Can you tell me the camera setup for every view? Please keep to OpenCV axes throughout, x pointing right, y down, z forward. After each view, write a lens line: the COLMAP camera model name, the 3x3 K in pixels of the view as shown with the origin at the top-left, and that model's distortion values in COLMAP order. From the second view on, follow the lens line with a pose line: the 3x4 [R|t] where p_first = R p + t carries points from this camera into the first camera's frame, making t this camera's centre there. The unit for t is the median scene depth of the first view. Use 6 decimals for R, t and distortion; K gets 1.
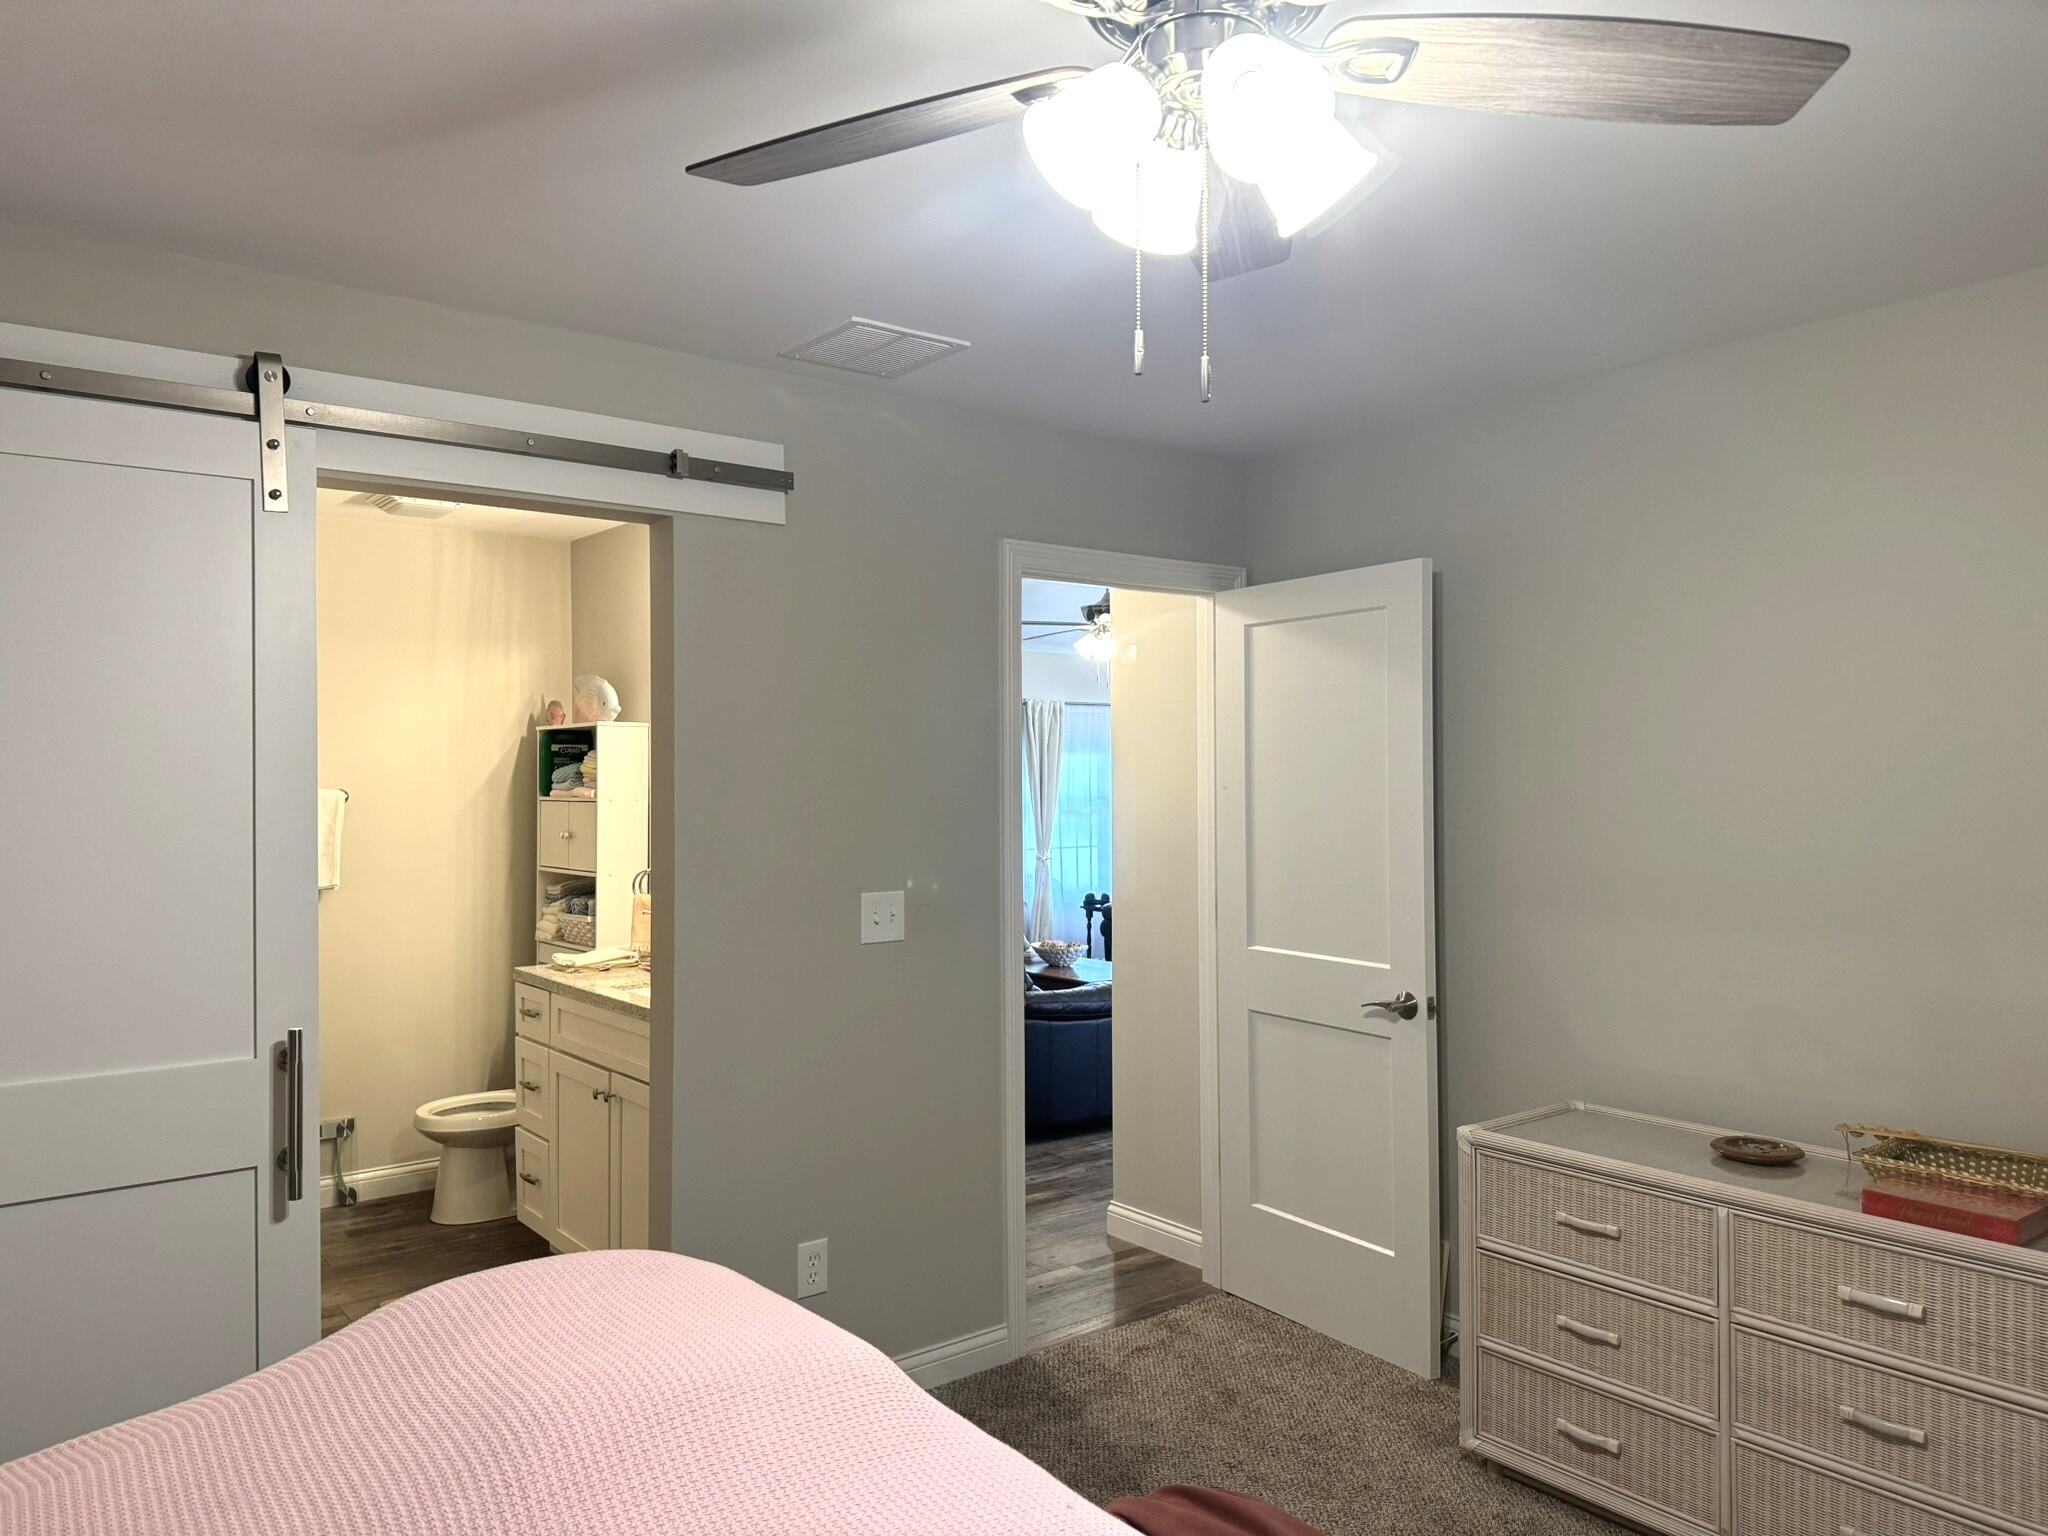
lens RADIAL K [[1430.7, 0, 1043.2], [0, 1430.7, 782.8], [0, 0, 1]] dist [0.022753, -0.005303]
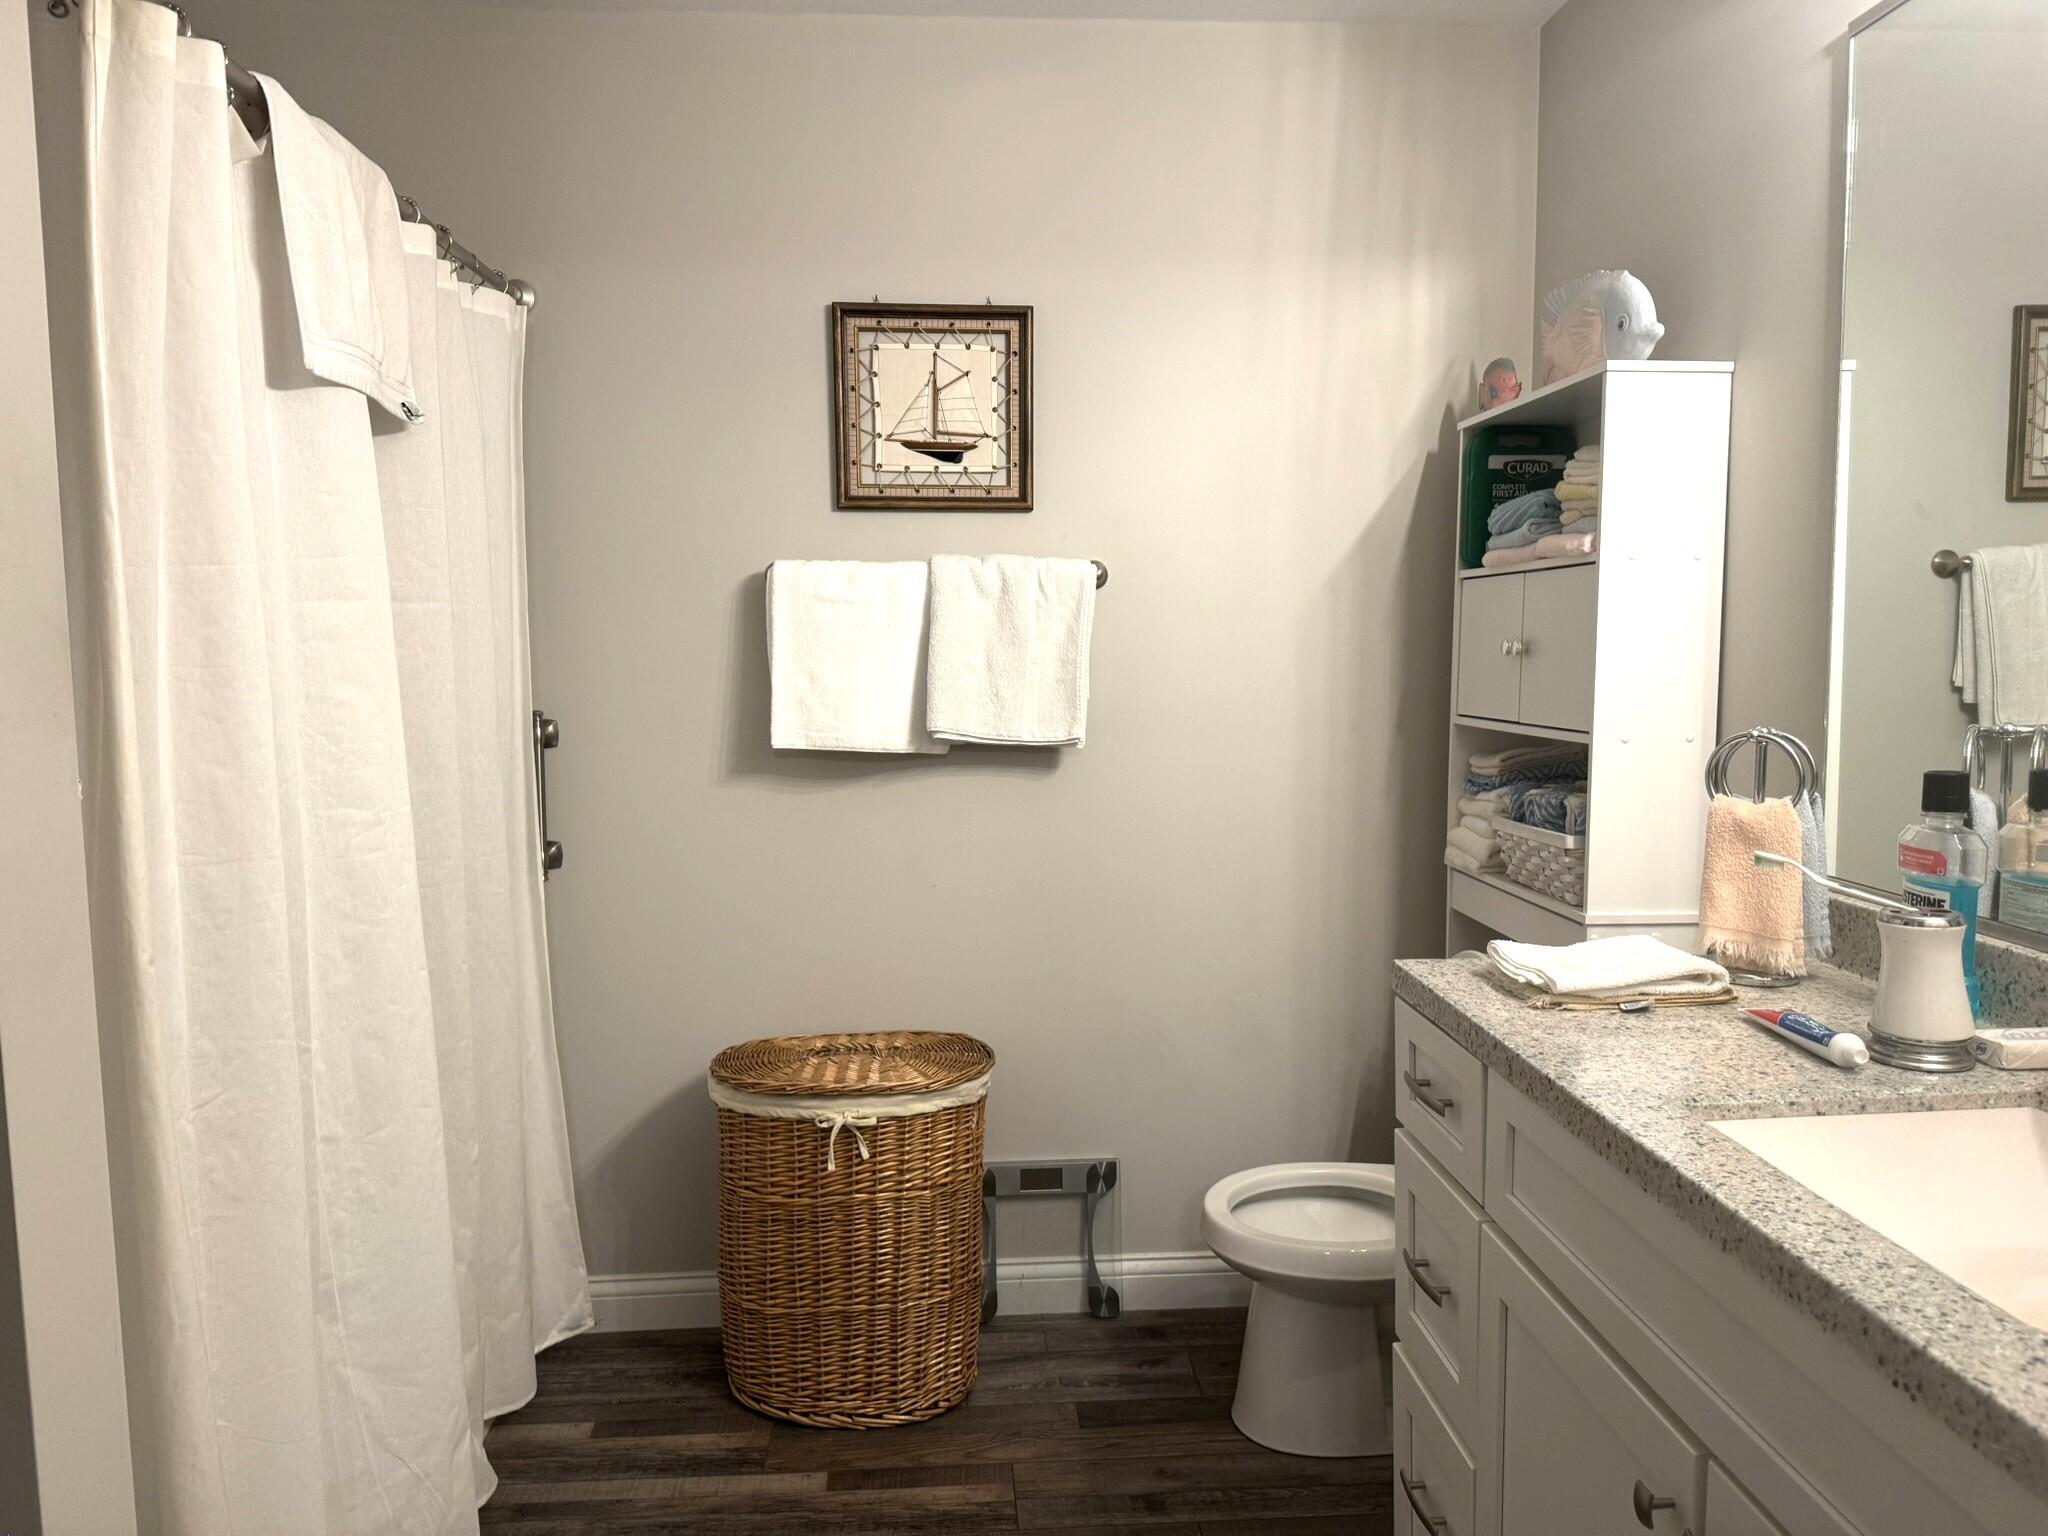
lens RADIAL K [[1430.7, 0, 1035.3], [0, 1430.7, 774.4], [0, 0, 1]] dist [0.022753, -0.005303]
pose [[0.815658, 0.052419, -0.576154, -0.197276], [0.001558, 0.995684, 0.092793, 0.034714], [0.578532, -0.076585, 0.812056, 0.551553]]
